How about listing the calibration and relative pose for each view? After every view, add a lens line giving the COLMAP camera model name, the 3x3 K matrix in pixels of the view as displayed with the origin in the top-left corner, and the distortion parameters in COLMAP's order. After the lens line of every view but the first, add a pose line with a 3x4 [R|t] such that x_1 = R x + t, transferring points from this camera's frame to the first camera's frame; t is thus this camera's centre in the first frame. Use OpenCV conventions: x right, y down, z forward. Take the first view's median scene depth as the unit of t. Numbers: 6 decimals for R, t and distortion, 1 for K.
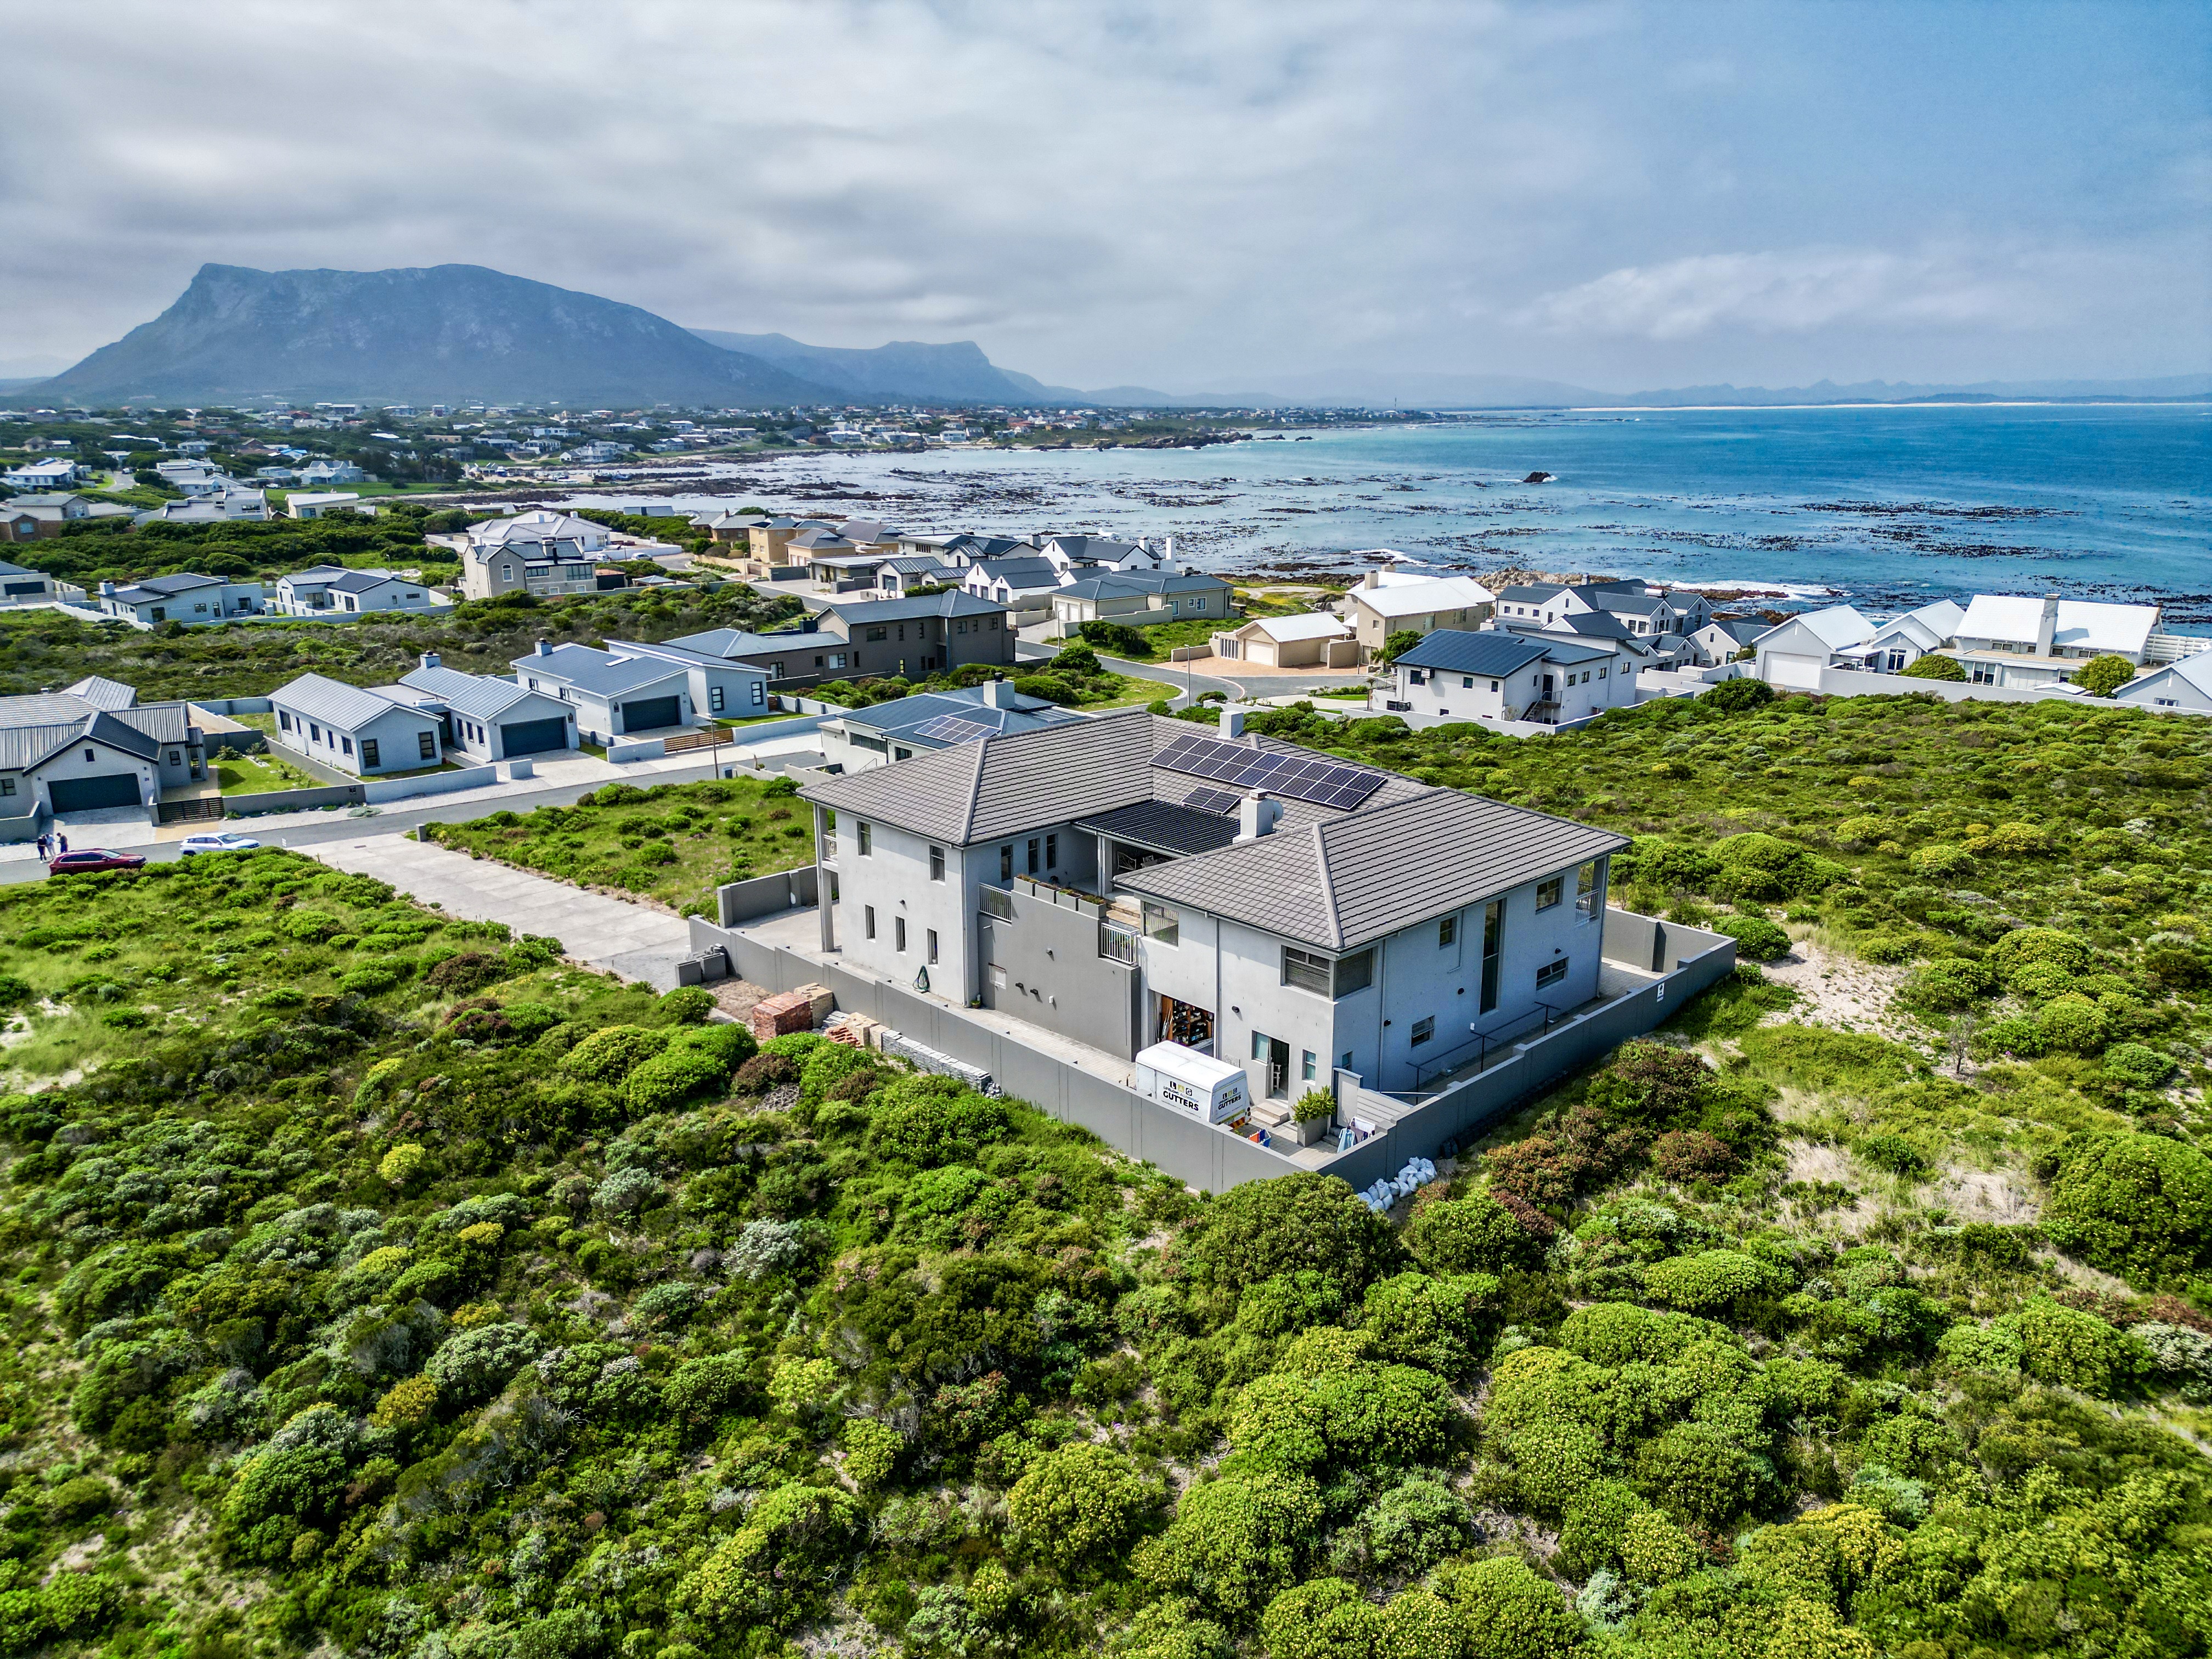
lens RADIAL K [[1542.9, 0, 1111.2], [0, 1542.9, 836.9], [0, 0, 1]] dist [0.083153, -0.080267]
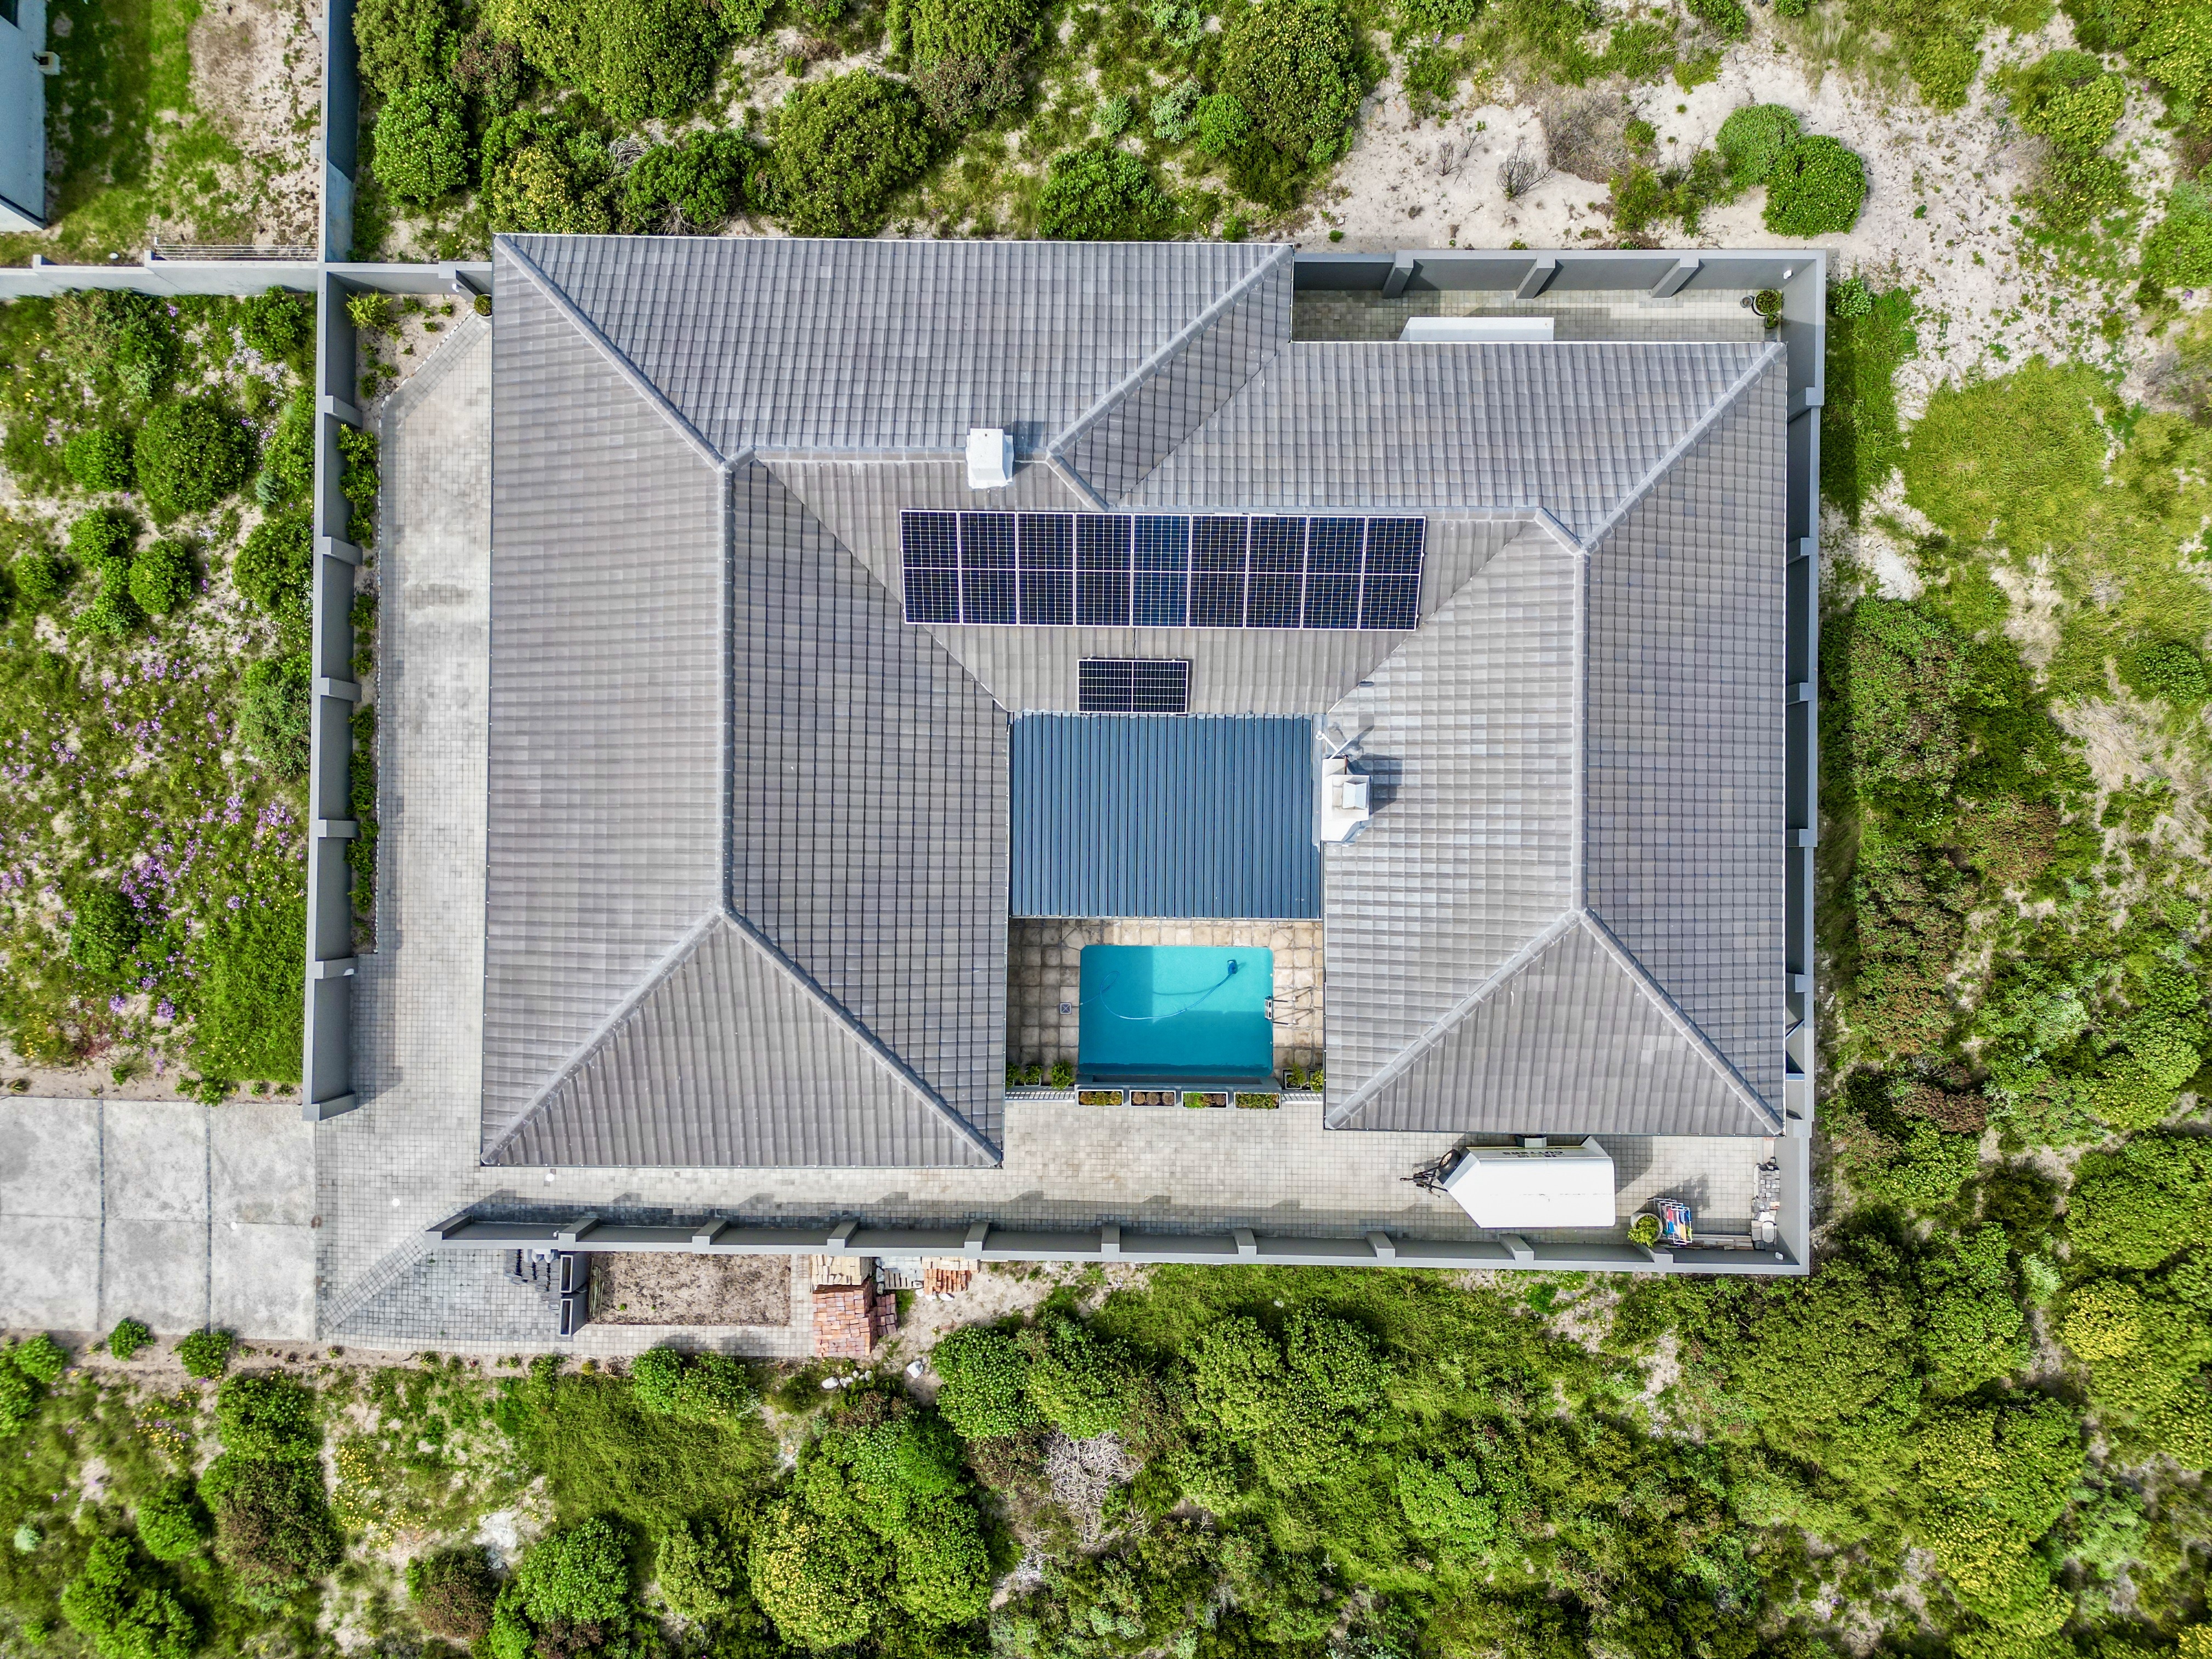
lens RADIAL K [[1542.9, 0, 1111.2], [0, 1542.9, 836.9], [0, 0, 1]] dist [0.083153, -0.080267]
pose [[0.694562, -0.719370, 0.009563, 0.007469], [0.202158, 0.207909, 0.957030, -0.265483], [-0.690446, -0.662783, 0.289832, 0.401787]]
